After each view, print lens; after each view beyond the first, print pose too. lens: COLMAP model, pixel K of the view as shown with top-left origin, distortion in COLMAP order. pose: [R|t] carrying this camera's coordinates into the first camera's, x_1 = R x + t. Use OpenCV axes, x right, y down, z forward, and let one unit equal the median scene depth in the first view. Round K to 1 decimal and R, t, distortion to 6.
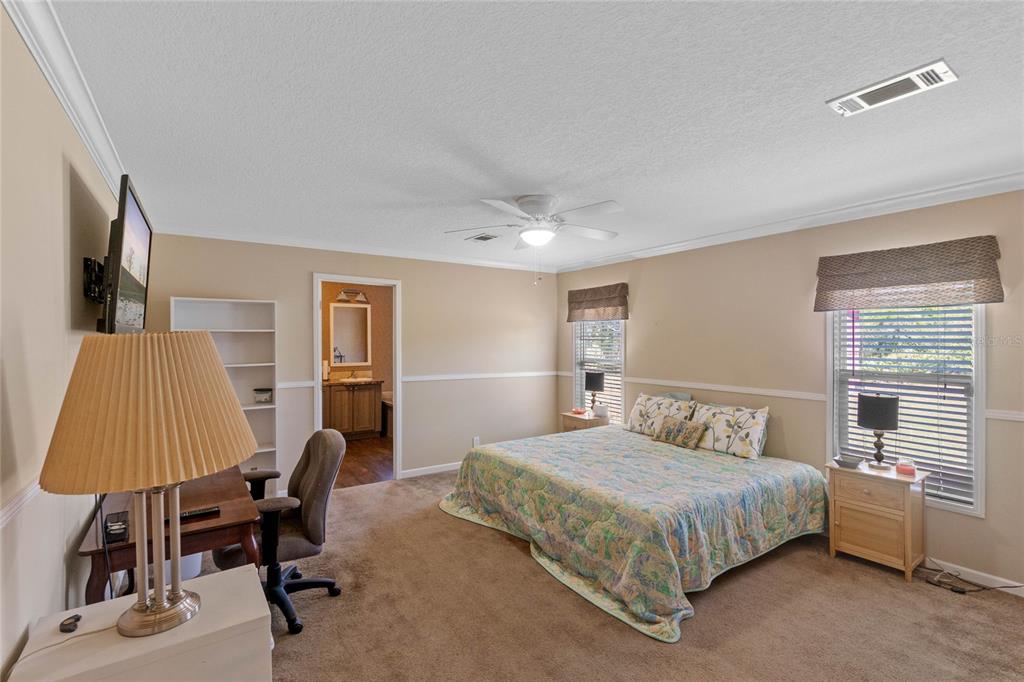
lens RADIAL K [[444.6, 0, 510.3], [0, 444.6, 350.4], [0, 0, 1]] dist [-0.002230, -0.000252]
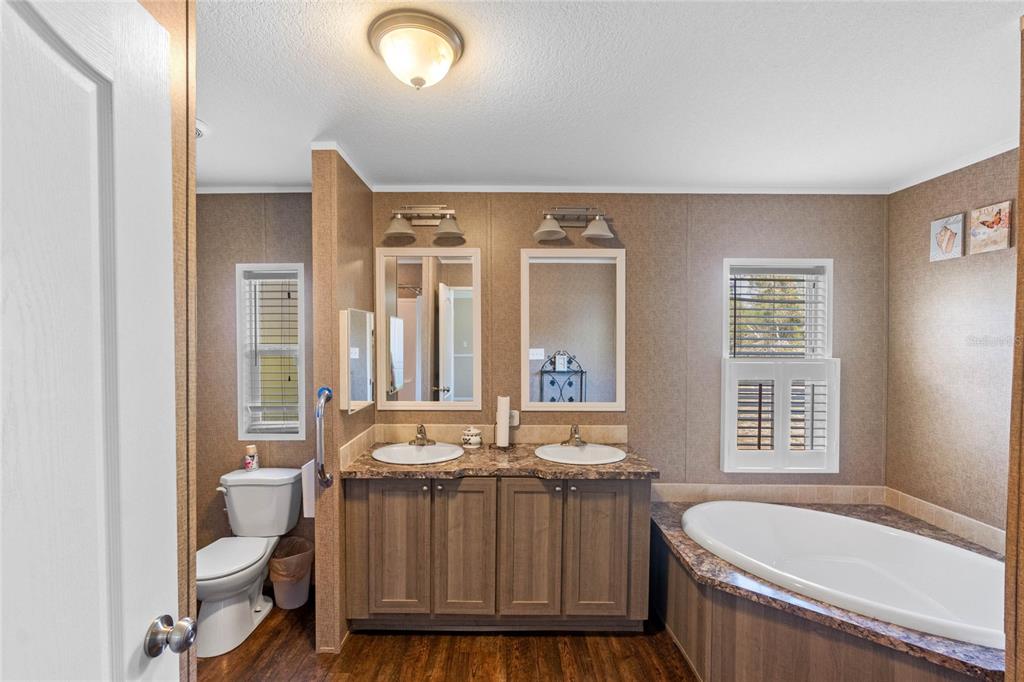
lens RADIAL K [[444.6, 0, 510.3], [0, 444.6, 350.4], [0, 0, 1]] dist [-0.002230, -0.000252]
pose [[0.826502, 0.012896, -0.562787, -0.196710], [-0.013414, 0.999905, 0.003214, -0.017992], [0.562775, 0.004893, 0.826596, 0.686487]]
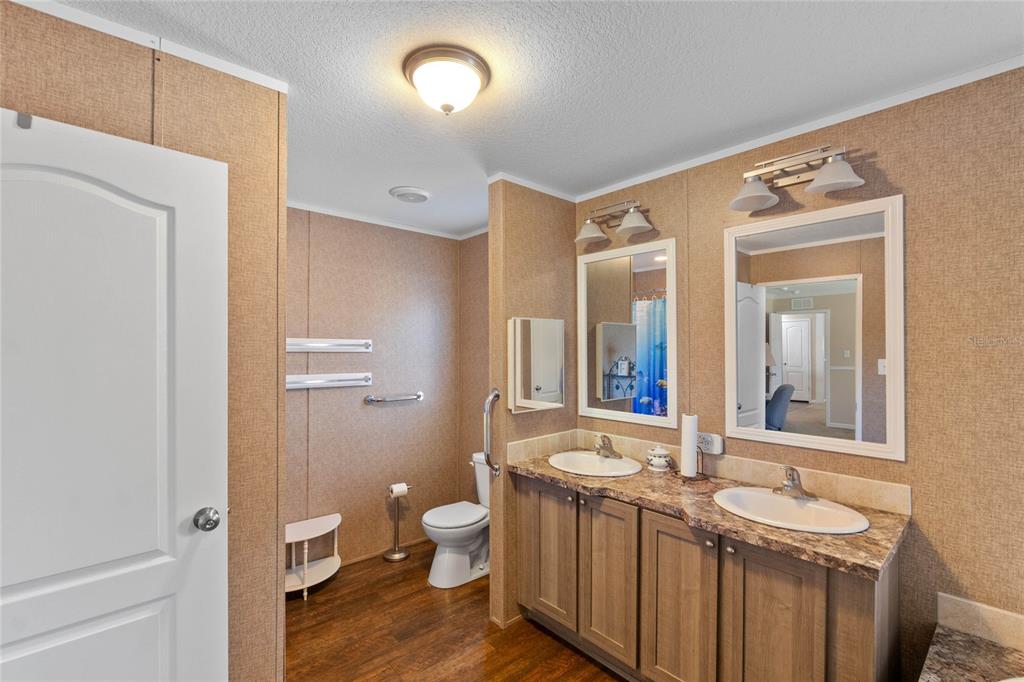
lens RADIAL K [[444.6, 0, 510.3], [0, 444.6, 350.4], [0, 0, 1]] dist [-0.002230, -0.000252]
pose [[0.141181, 0.000527, -0.989984, -0.125190], [-0.022034, 0.999754, -0.002610, -0.018386], [0.989739, 0.022181, 0.141158, 0.831777]]
